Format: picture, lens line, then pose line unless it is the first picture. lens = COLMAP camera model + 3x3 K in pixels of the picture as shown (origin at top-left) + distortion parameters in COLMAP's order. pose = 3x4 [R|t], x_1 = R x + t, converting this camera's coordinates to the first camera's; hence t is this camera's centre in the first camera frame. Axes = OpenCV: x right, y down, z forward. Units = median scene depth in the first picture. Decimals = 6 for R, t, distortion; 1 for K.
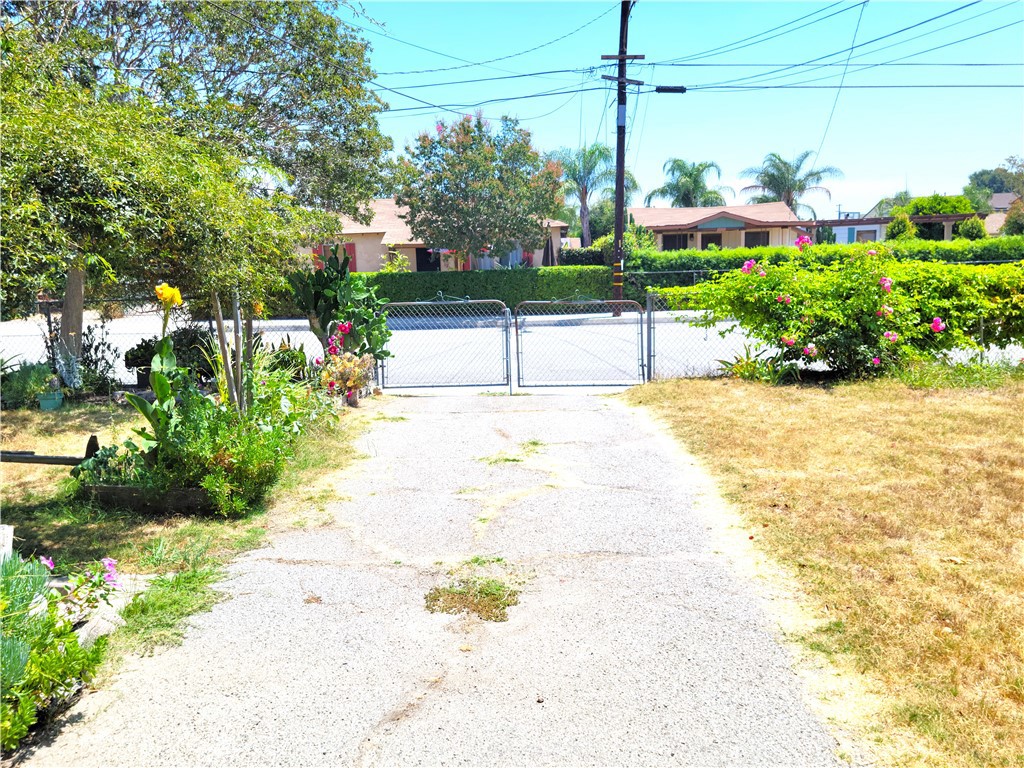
lens RADIAL K [[802.1, 0, 515.6], [0, 802.1, 386.9], [0, 0, 1]] dist [0.066163, -0.086872]
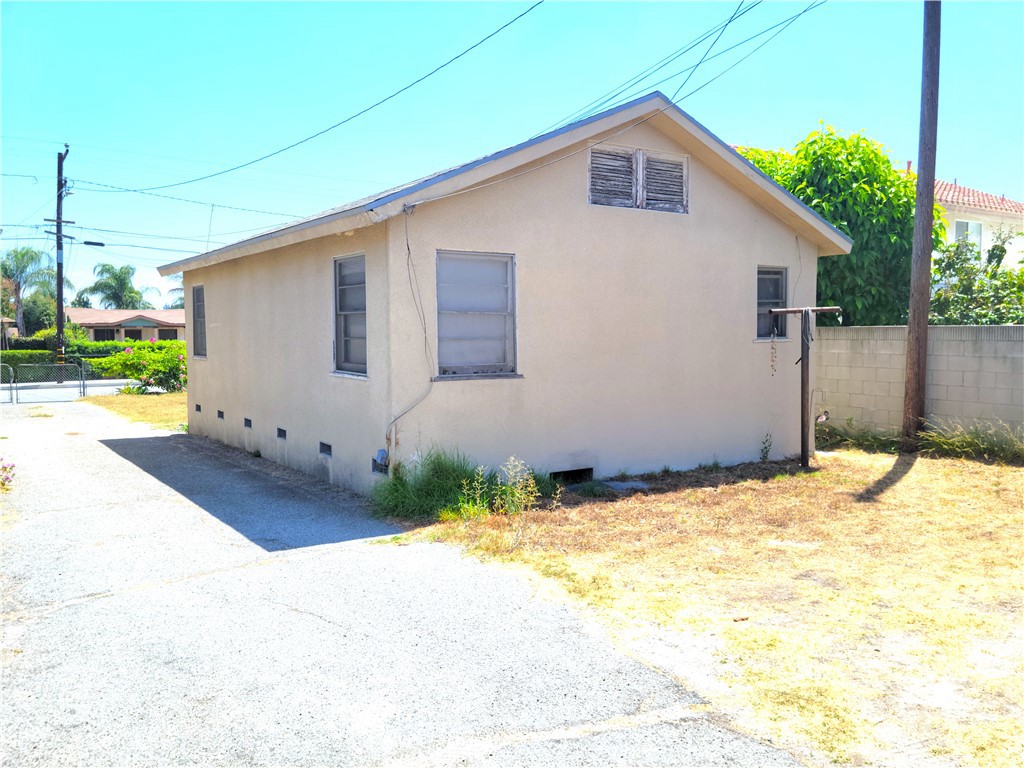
lens RADIAL K [[802.1, 0, 511.4], [0, 802.1, 382.7], [0, 0, 1]] dist [0.066163, -0.086872]
pose [[0.797347, -0.009151, 0.603452, -0.112490], [0.079150, 0.992835, -0.089526, 0.108236], [-0.598309, 0.119146, 0.792358, -0.678721]]
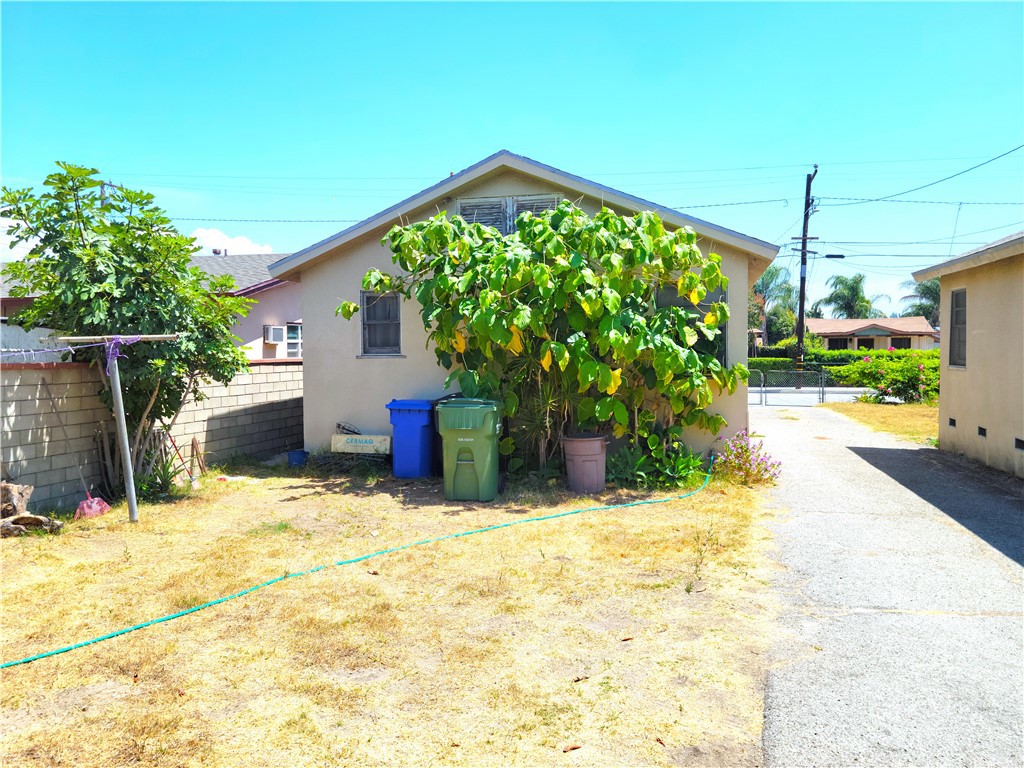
lens RADIAL K [[802.1, 0, 505.3], [0, 802.1, 375.0], [0, 0, 1]] dist [0.066163, -0.086872]
pose [[0.979748, 0.033093, -0.197481, -0.125626], [-0.057578, 0.991156, -0.119561, 0.106986], [0.191778, 0.128510, 0.972988, -0.667954]]
